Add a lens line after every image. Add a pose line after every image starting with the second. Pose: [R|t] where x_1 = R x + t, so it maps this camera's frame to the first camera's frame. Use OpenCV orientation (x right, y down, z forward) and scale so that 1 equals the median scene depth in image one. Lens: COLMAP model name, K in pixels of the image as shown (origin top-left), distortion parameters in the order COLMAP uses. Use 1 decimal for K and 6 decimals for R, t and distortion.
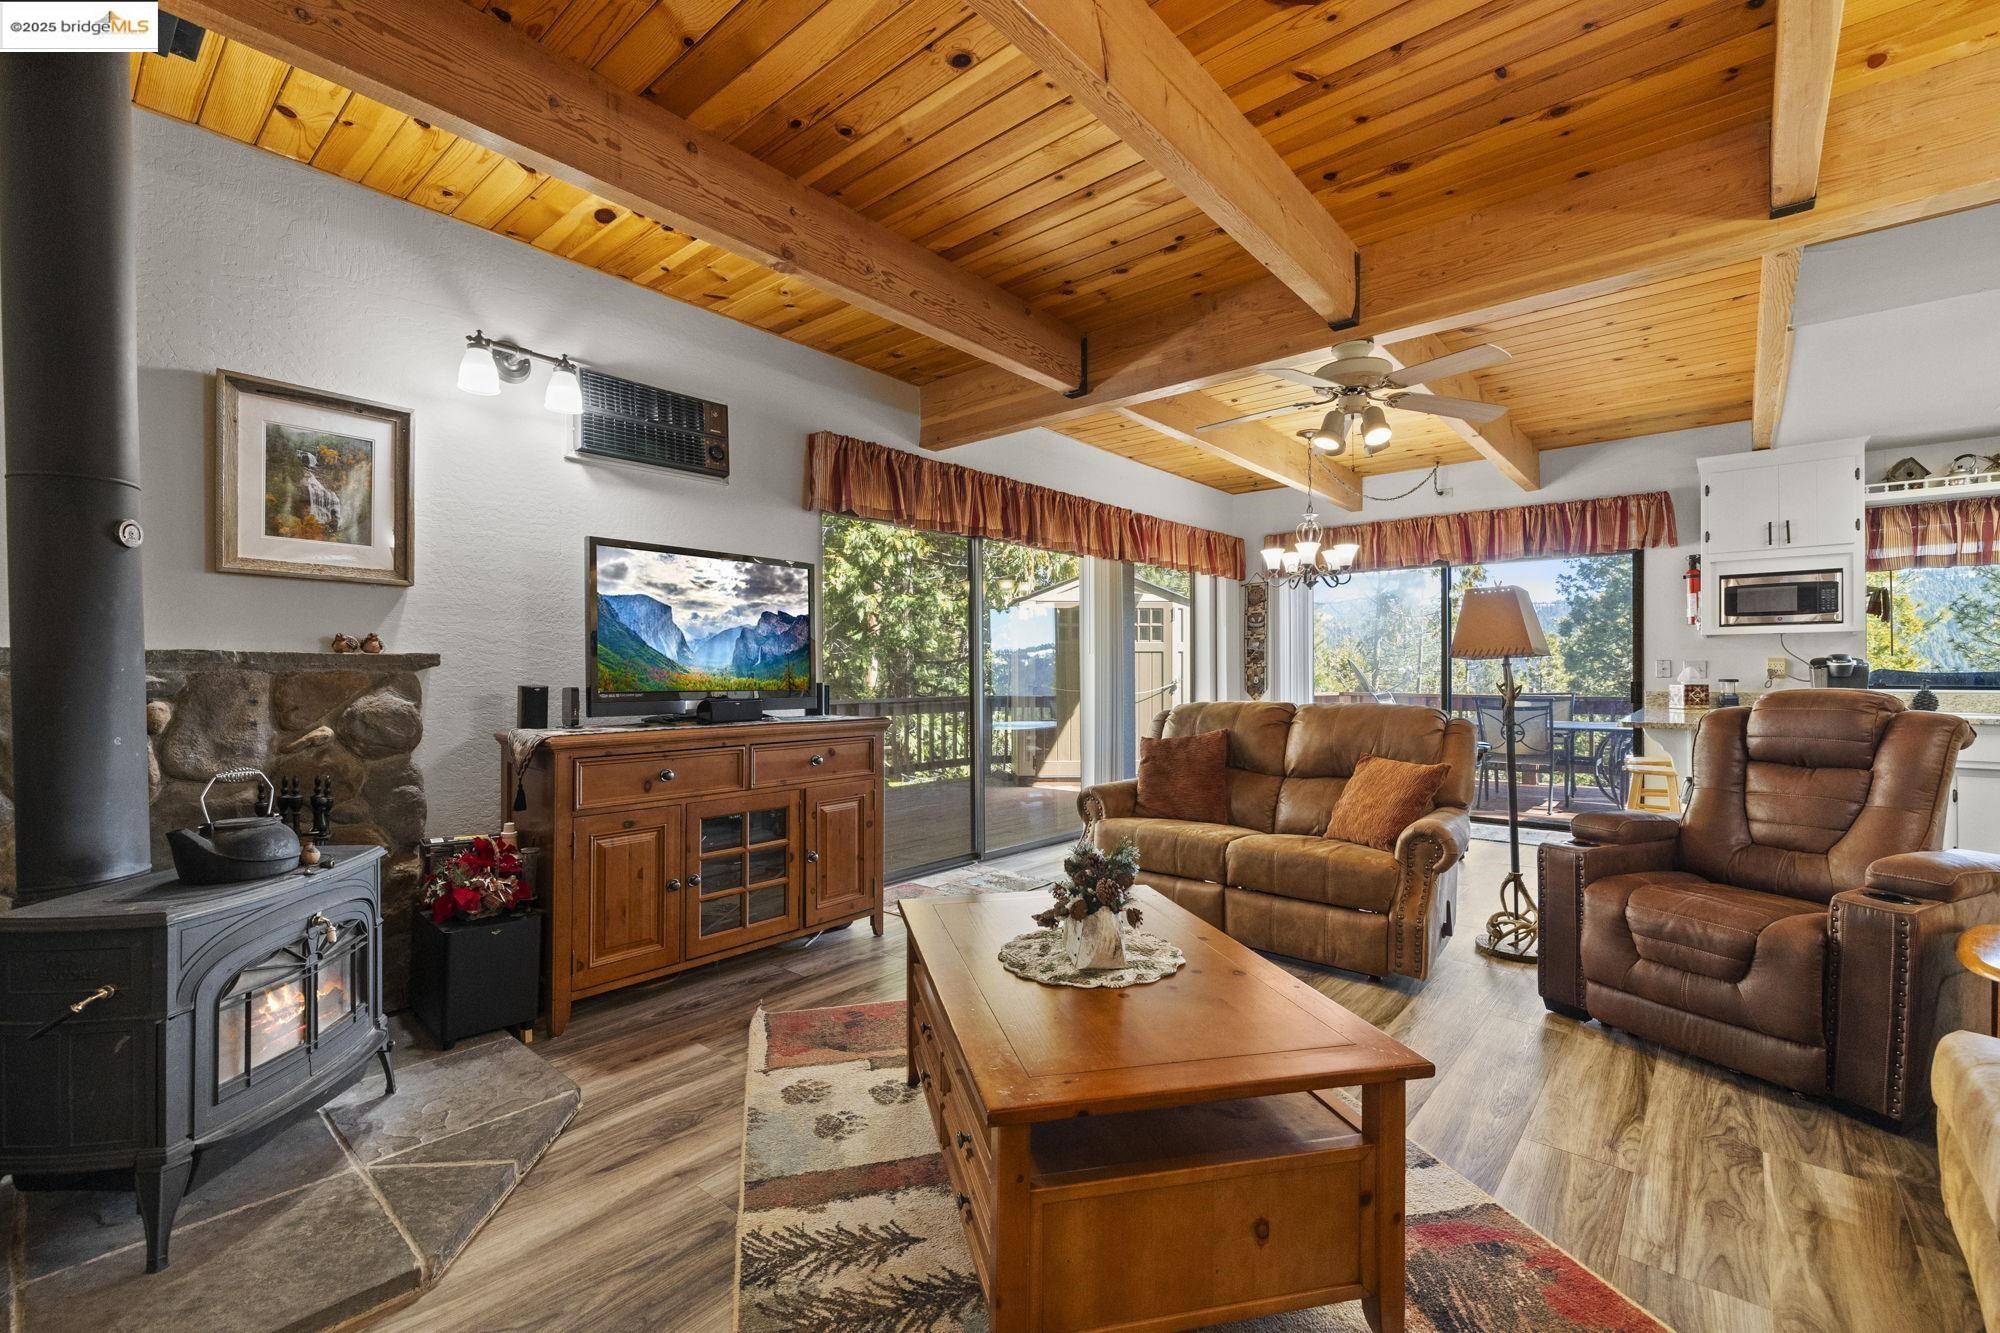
lens RADIAL K [[849.9, 0, 1000.7], [0, 849.9, 675.3], [0, 0, 1]] dist [0.001002, 0.000091]
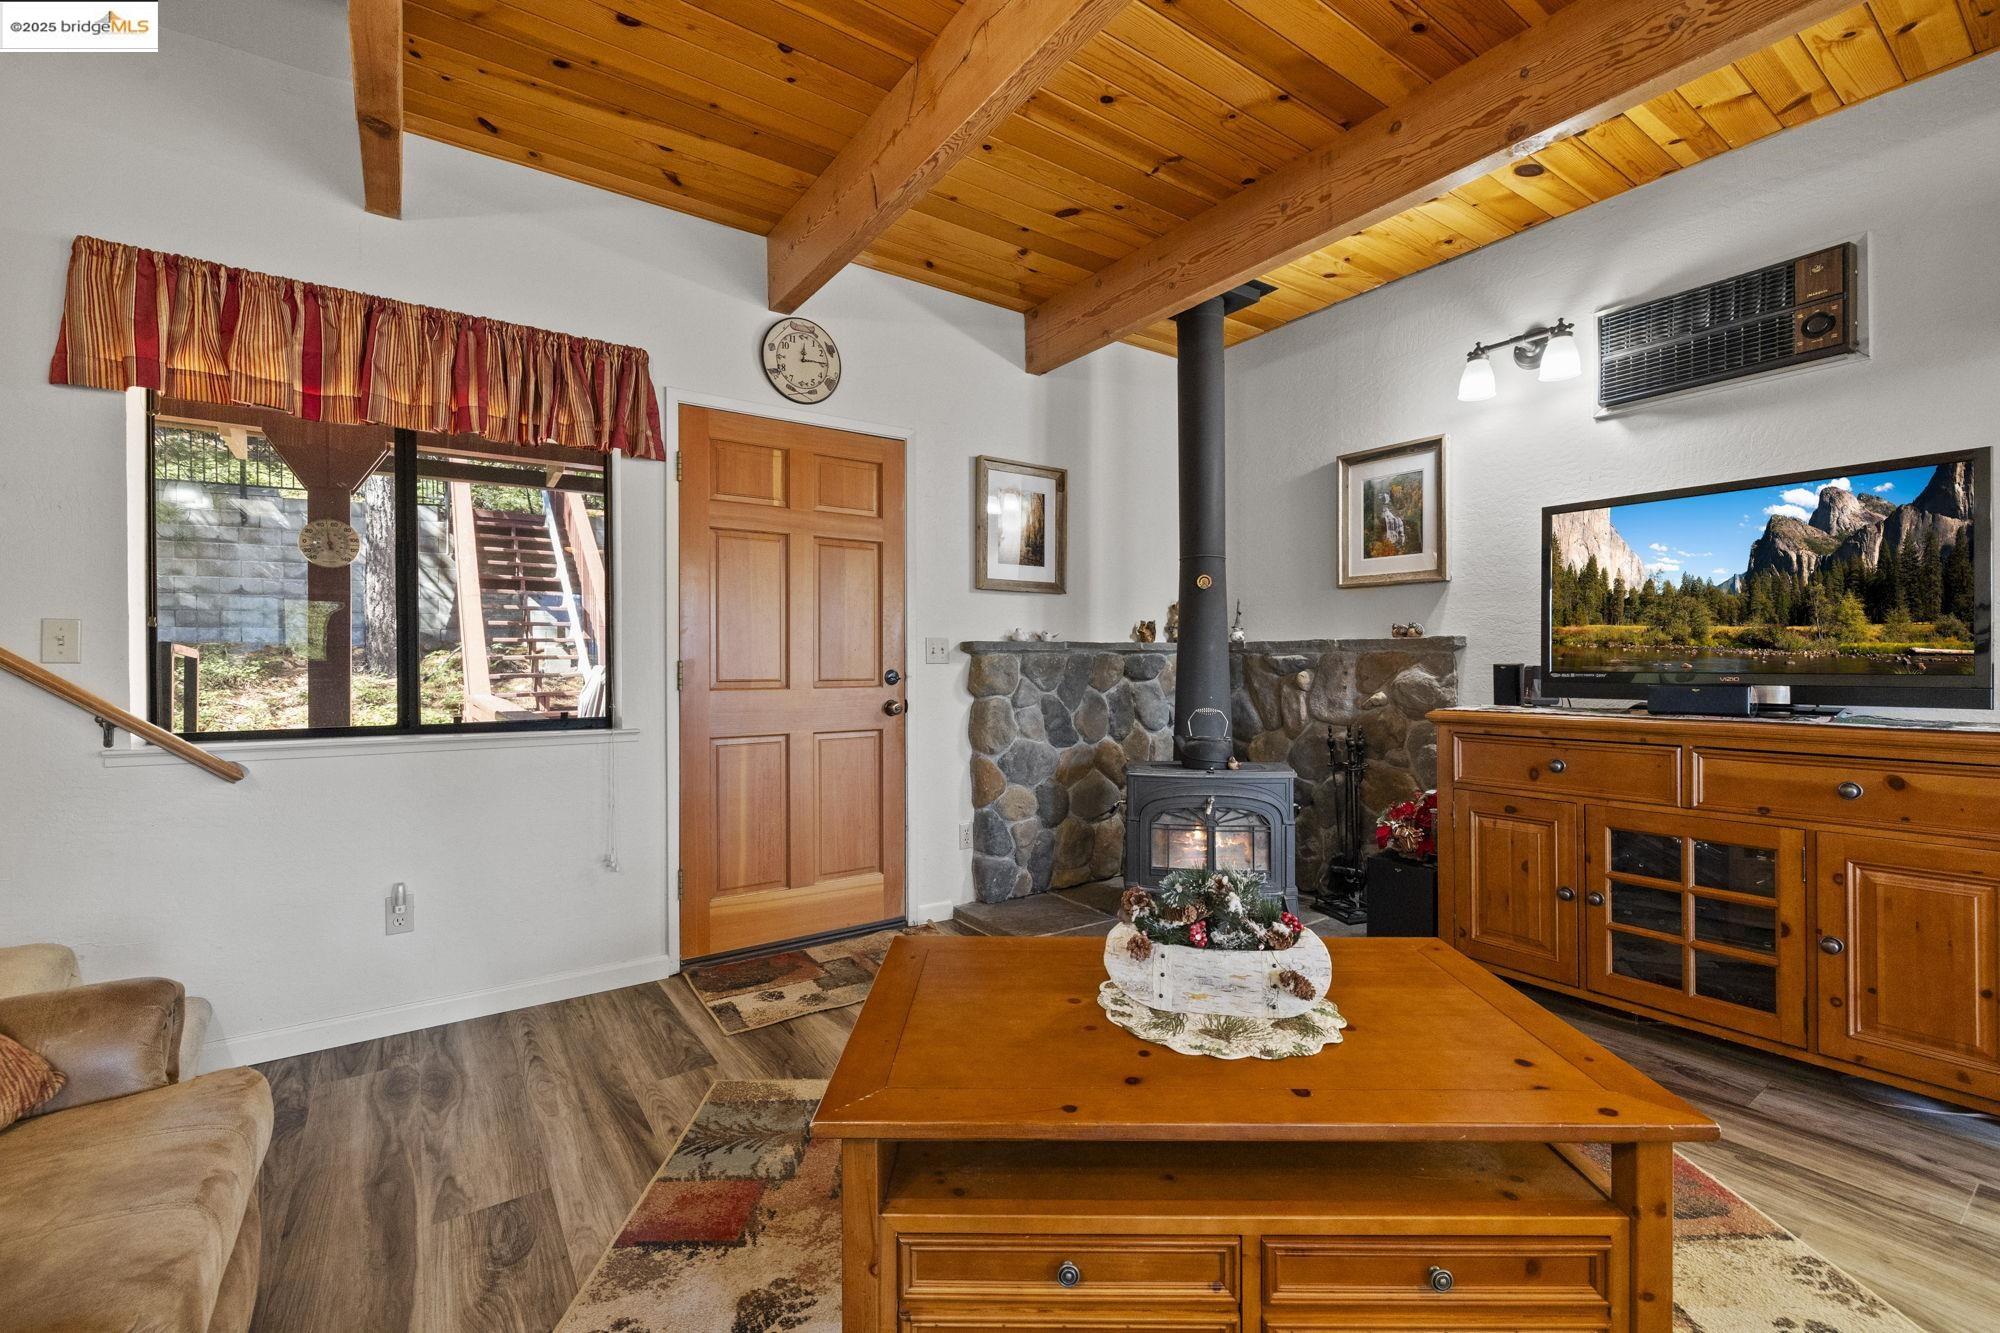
lens RADIAL K [[849.9, 0, 1009.0], [0, 849.9, 666.0], [0, 0, 1]] dist [0.001002, 0.000091]
pose [[-0.242648, 0.006955, -0.970090, 0.662180], [0.004367, 0.999972, 0.006077, 0.006658], [0.970105, -0.002761, -0.242671, 0.729392]]
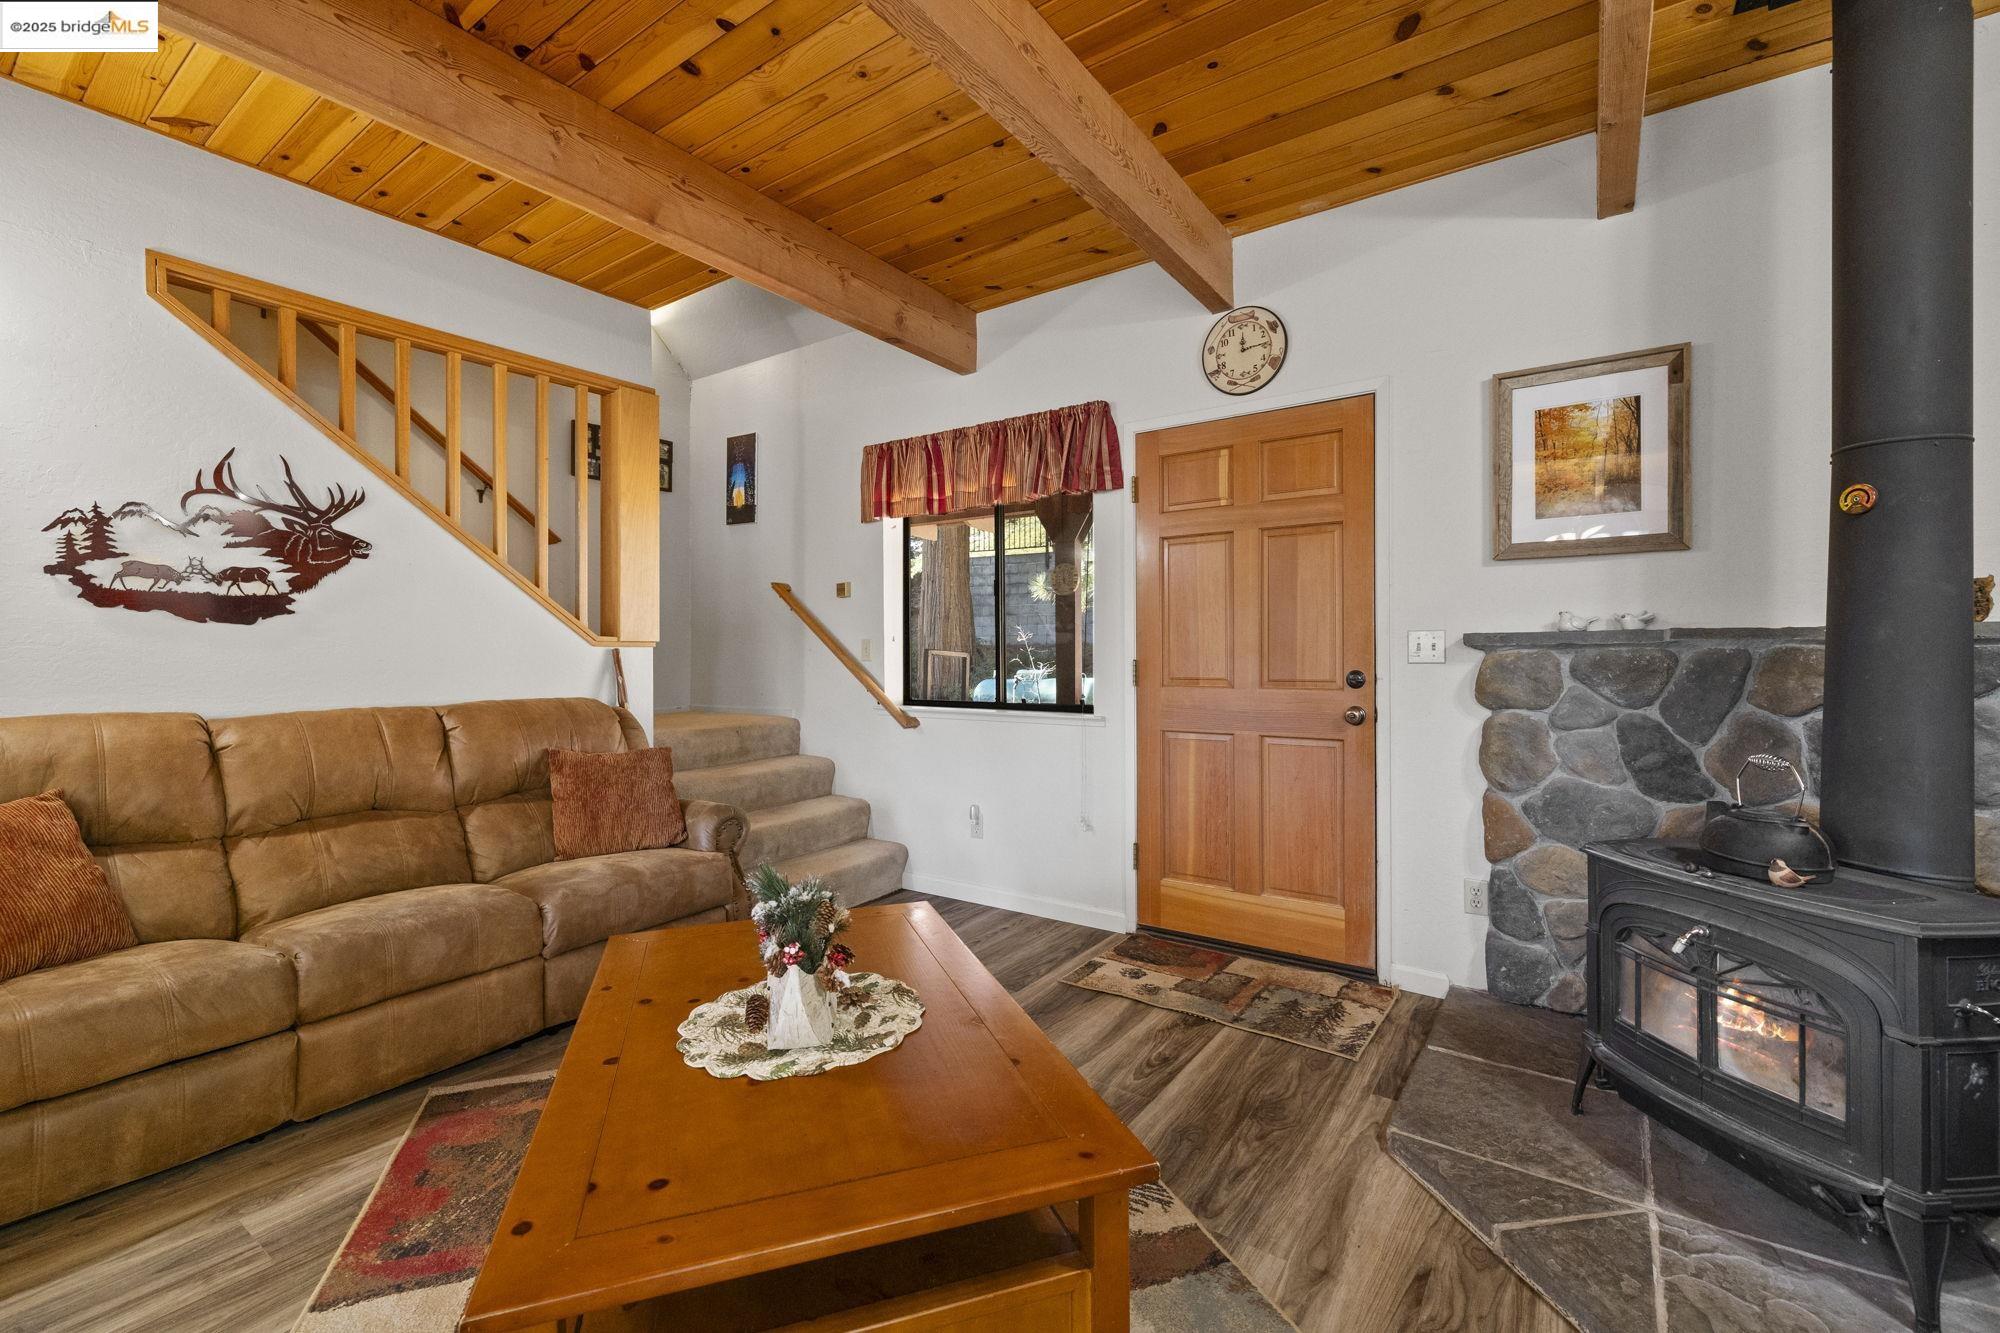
lens RADIAL K [[849.9, 0, 997.7], [0, 849.9, 657.6], [0, 0, 1]] dist [0.001002, 0.000091]
pose [[-0.995687, 0.004117, -0.092685, 0.001212], [0.004312, 0.999989, -0.001905, 0.003087], [0.092677, -0.002296, -0.995694, 1.291538]]
